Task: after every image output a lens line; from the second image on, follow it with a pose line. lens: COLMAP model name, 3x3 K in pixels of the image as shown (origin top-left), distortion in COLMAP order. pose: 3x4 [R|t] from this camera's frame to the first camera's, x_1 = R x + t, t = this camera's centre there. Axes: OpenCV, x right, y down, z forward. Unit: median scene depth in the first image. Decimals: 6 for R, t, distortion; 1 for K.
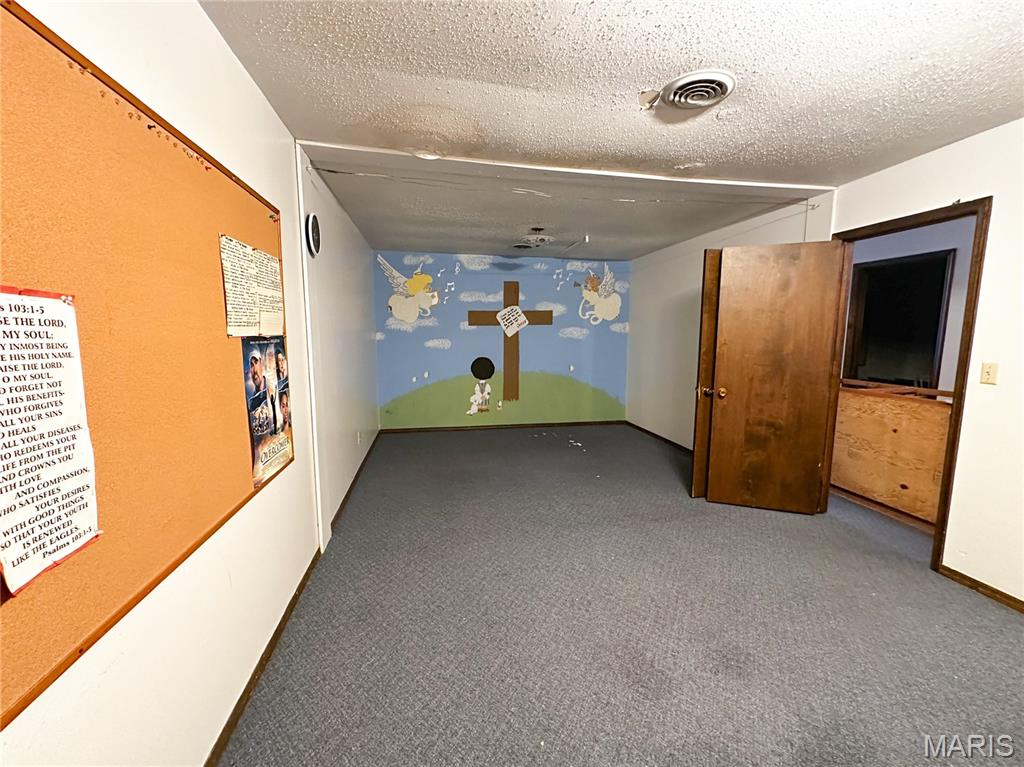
lens RADIAL K [[413.5, 0, 512.1], [0, 413.5, 383.4], [0, 0, 1]] dist [-0.000363, -0.000073]
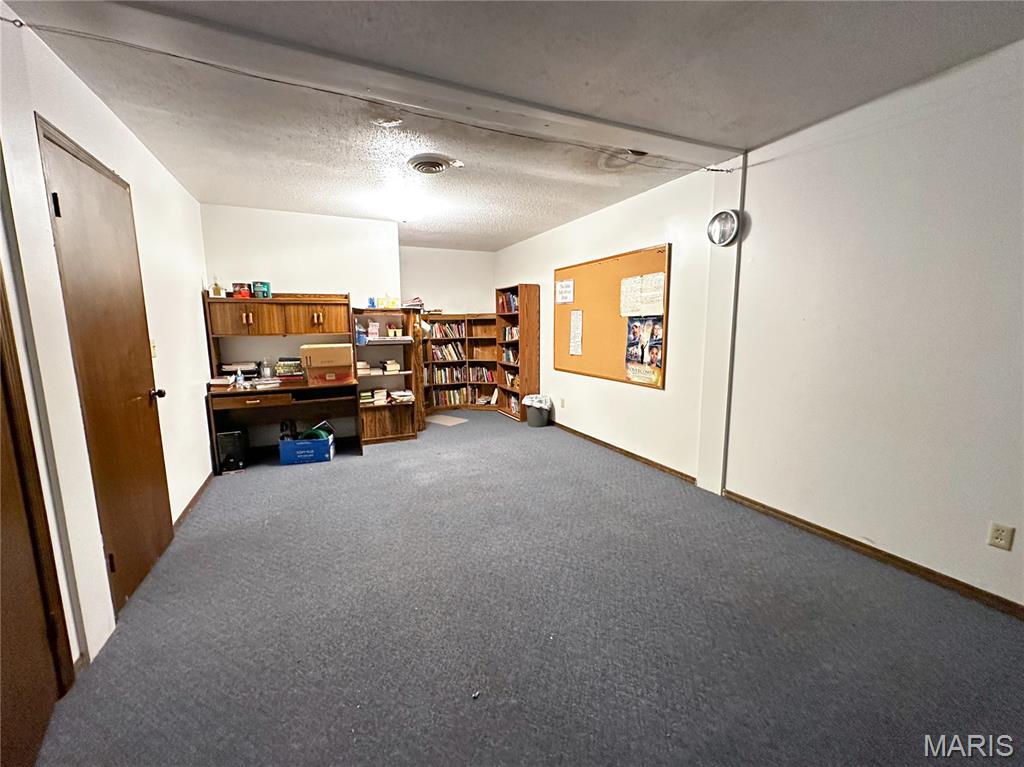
lens RADIAL K [[413.5, 0, 511.9], [0, 413.5, 384.1], [0, 0, 1]] dist [-0.000363, -0.000073]
pose [[-0.970513, 0.038370, -0.237977, 0.567407], [-0.025849, 0.964990, 0.261009, -0.312265], [0.239660, 0.259464, -0.935543, 2.910828]]
